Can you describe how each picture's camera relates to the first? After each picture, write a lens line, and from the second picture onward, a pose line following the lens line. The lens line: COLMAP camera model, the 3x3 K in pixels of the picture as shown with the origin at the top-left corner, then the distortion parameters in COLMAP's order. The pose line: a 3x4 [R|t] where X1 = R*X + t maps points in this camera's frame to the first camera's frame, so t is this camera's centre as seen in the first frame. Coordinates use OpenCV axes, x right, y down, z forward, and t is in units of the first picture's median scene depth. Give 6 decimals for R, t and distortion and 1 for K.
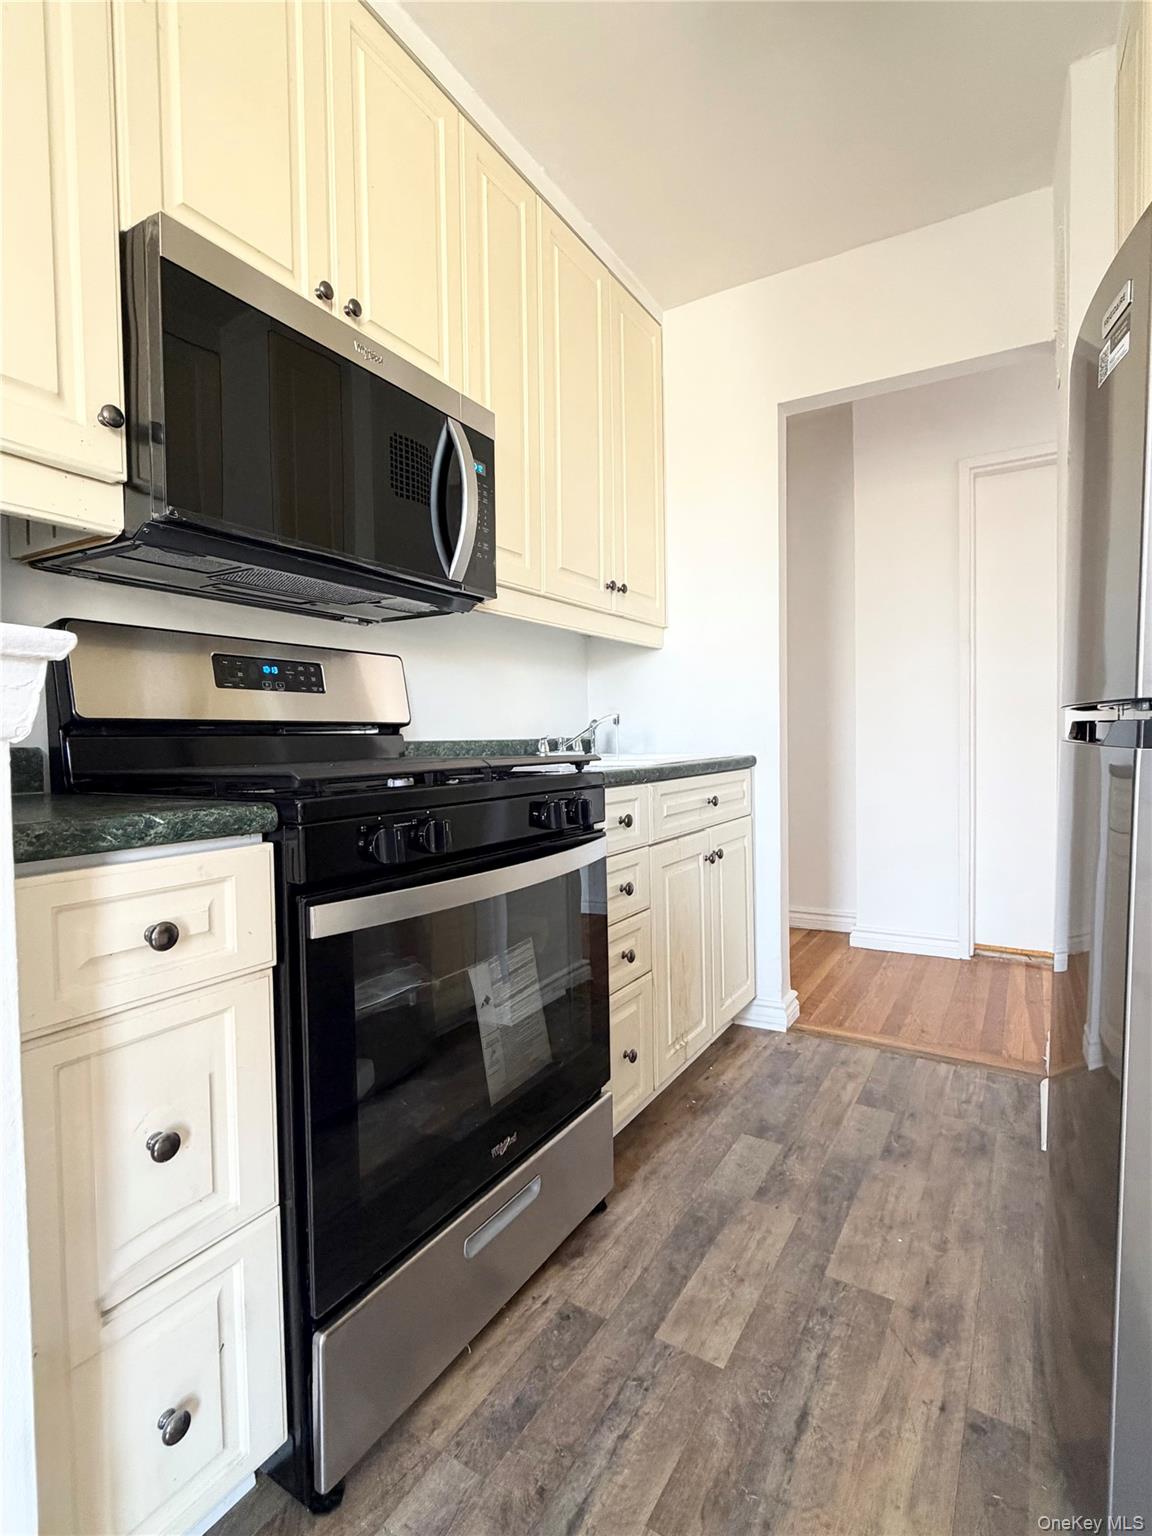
lens RADIAL K [[741.7, 0, 576.0], [0, 741.7, 768.0], [0, 0, 1]] dist [-0.002414, -0.000698]
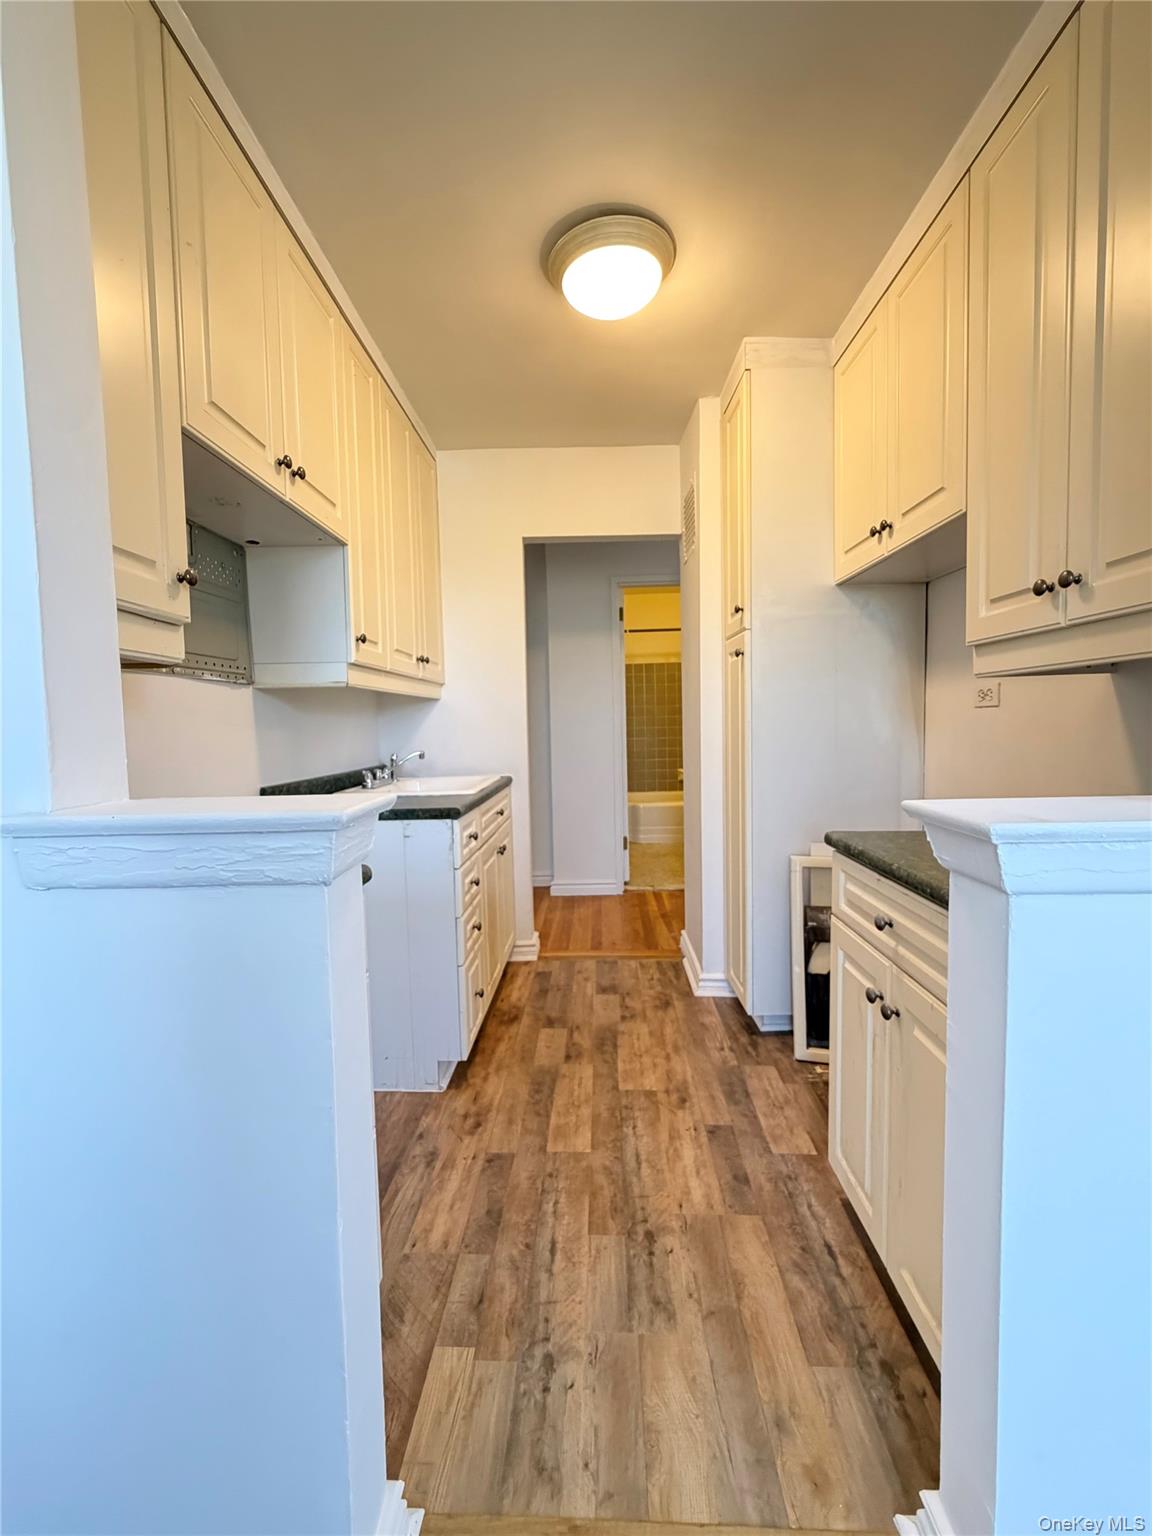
lens RADIAL K [[613.1, 0, 576.0], [0, 613.1, 768.0], [0, 0, 1]] dist [0.000008, 0.000057]
pose [[0.870160, -0.036592, 0.491409, -0.384257], [0.025353, 0.999243, 0.029513, -0.105074], [-0.492117, -0.013222, 0.870429, -0.175864]]
